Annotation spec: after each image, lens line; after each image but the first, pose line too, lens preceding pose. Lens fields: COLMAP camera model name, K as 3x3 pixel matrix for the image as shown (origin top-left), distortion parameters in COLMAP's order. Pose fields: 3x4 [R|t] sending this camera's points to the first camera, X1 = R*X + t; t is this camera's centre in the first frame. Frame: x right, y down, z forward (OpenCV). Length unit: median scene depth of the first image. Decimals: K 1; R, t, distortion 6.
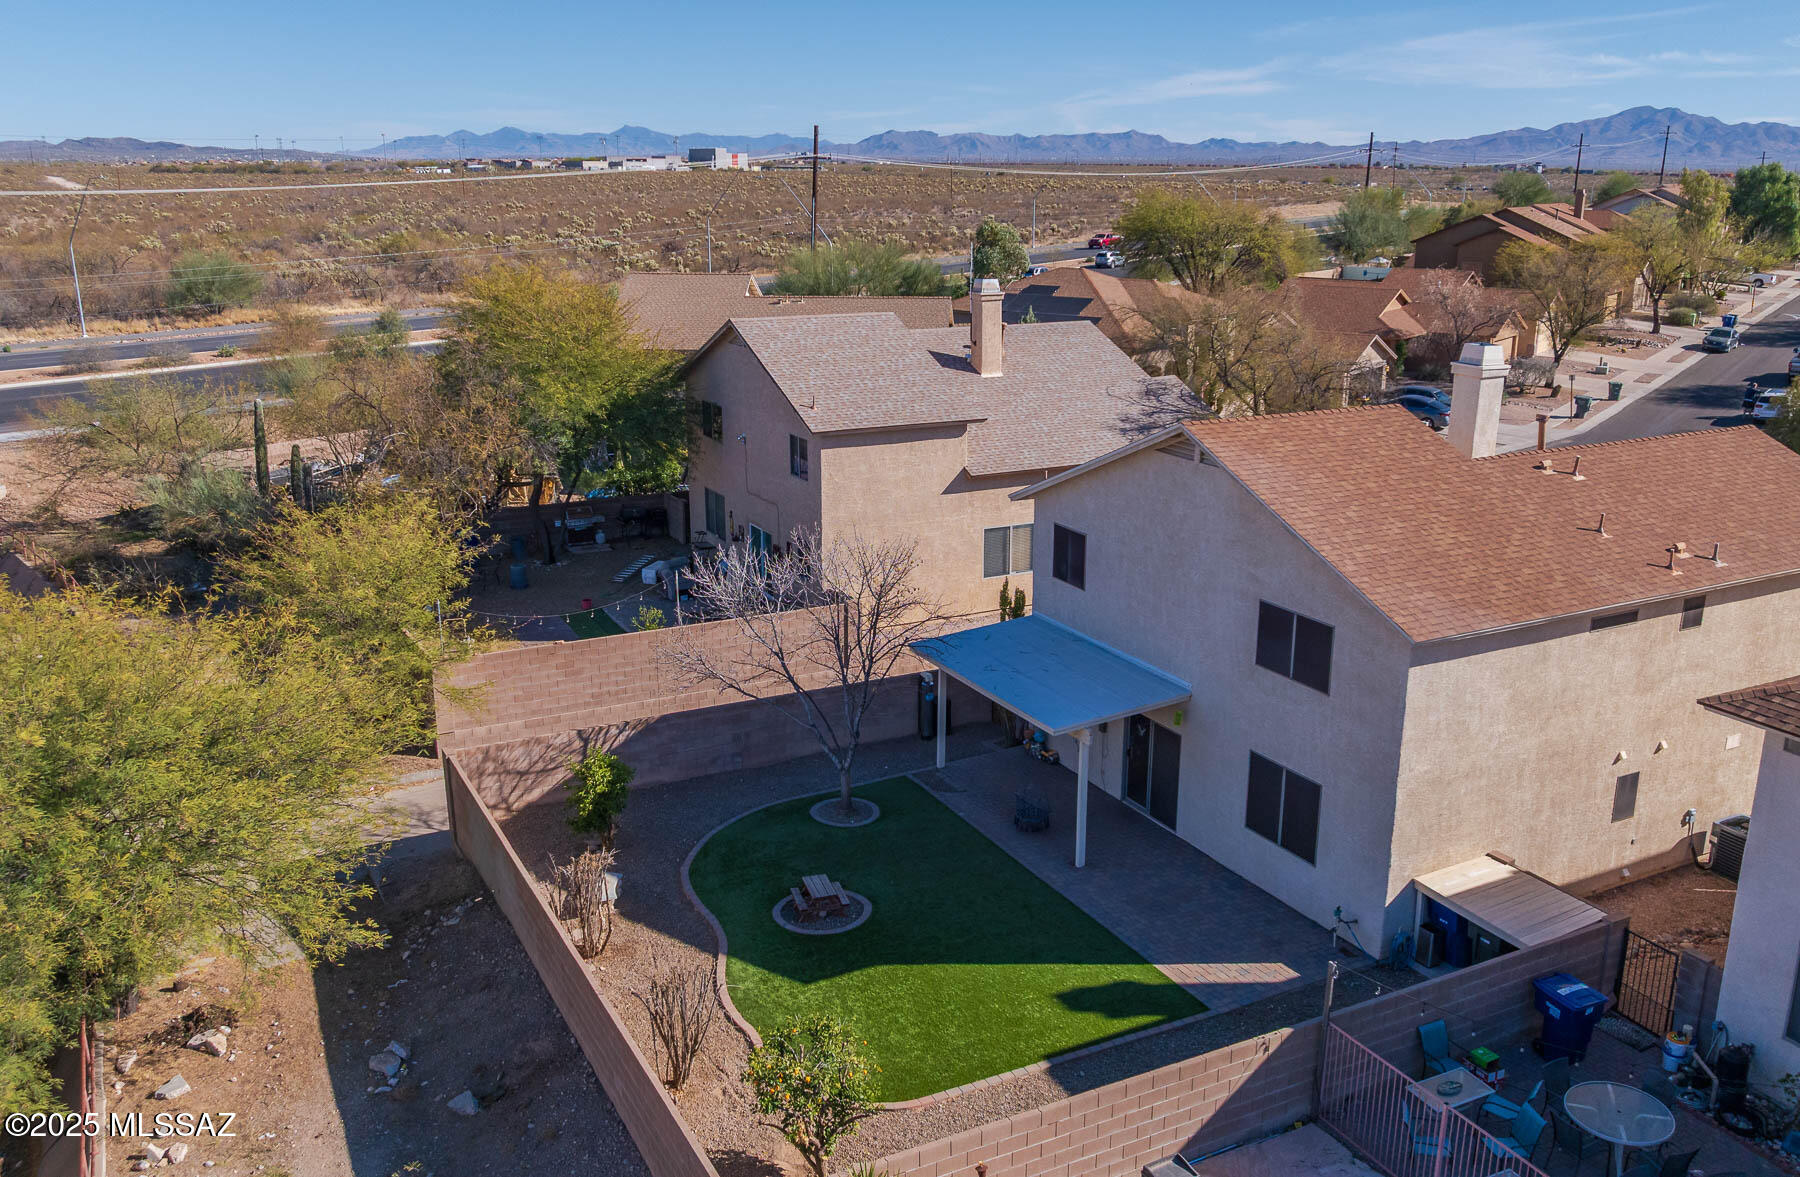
lens RADIAL K [[1477.9, 0, 909.3], [0, 1477.9, 586.1], [0, 0, 1]] dist [-0.007635, -0.035313]
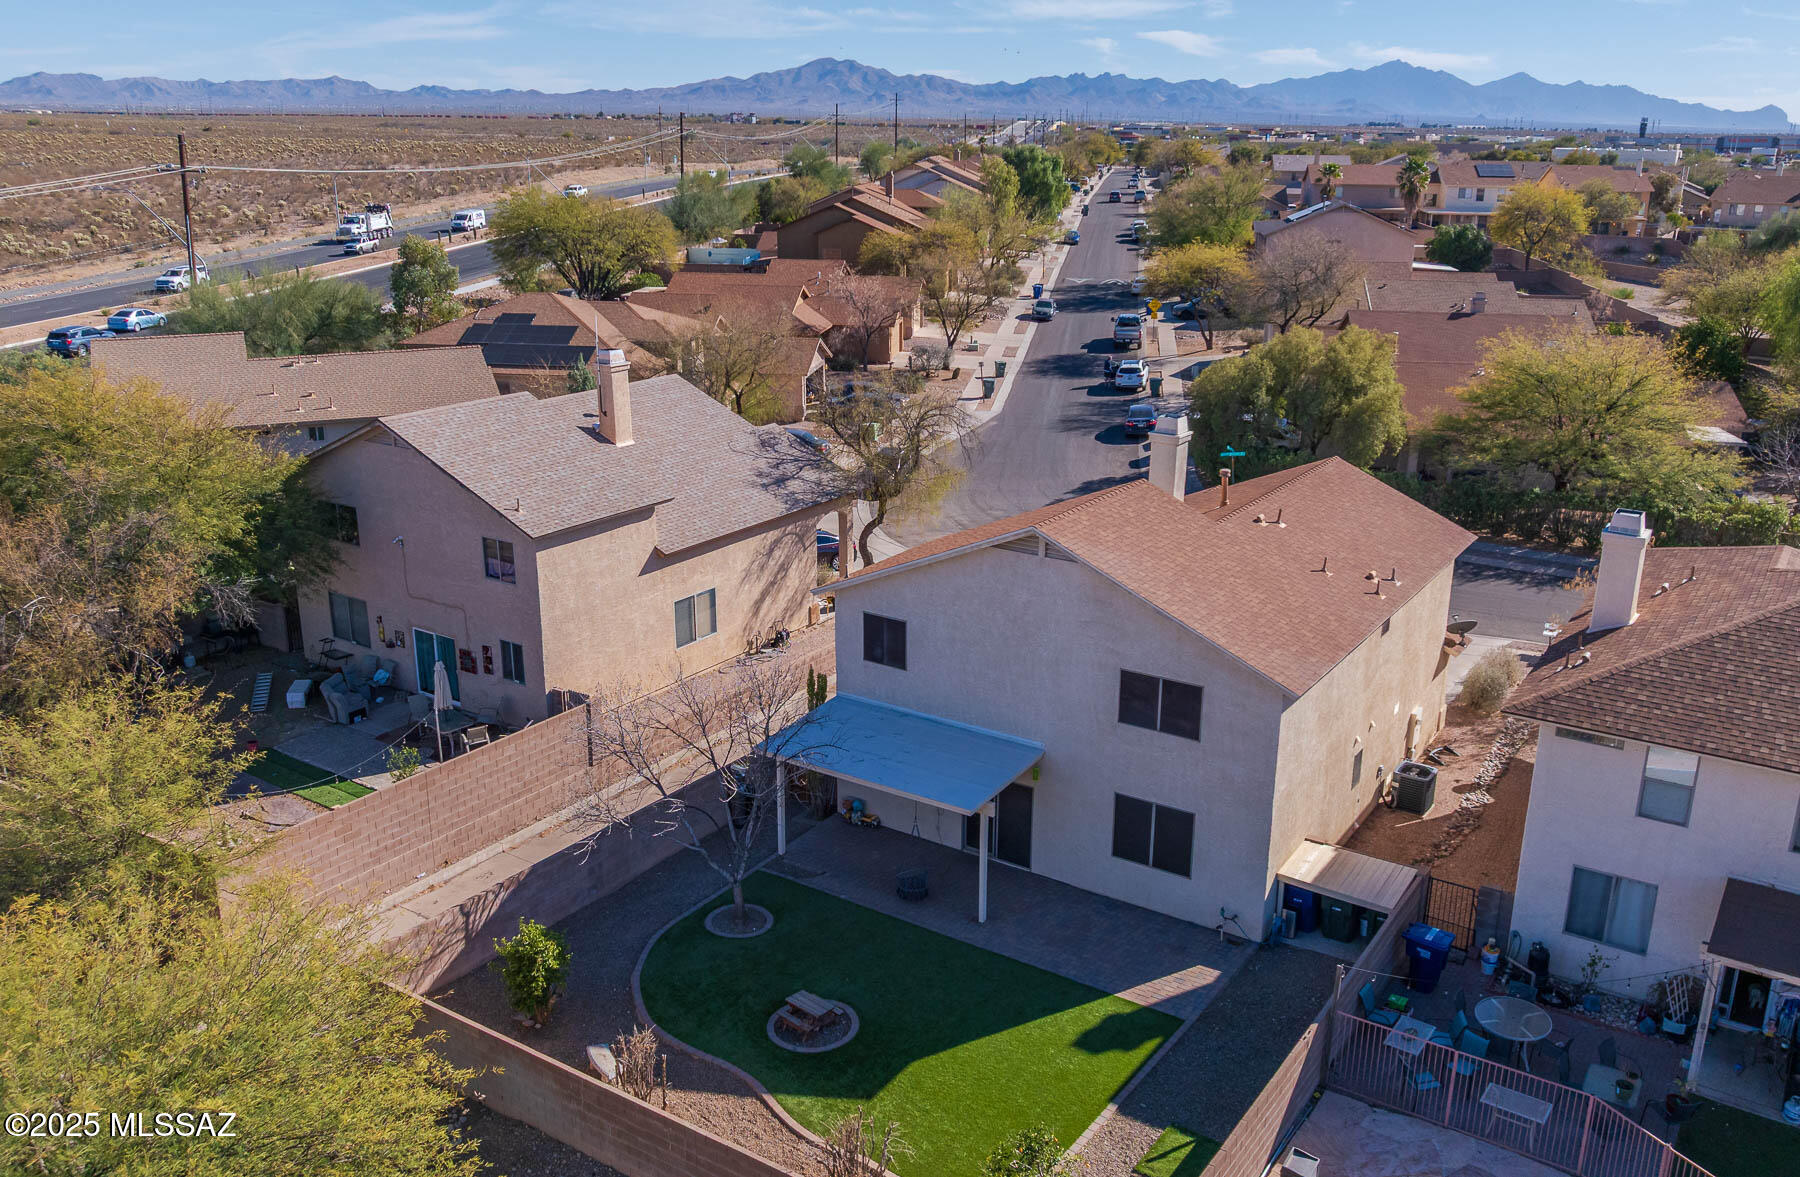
lens RADIAL K [[1477.9, 0, 909.3], [0, 1477.9, 586.1], [0, 0, 1]] dist [-0.007635, -0.035313]
pose [[0.876093, -0.142261, 0.460676, -0.382420], [0.126334, 0.989829, 0.065412, -0.132739], [-0.465296, 0.000892, 0.885155, 0.023472]]
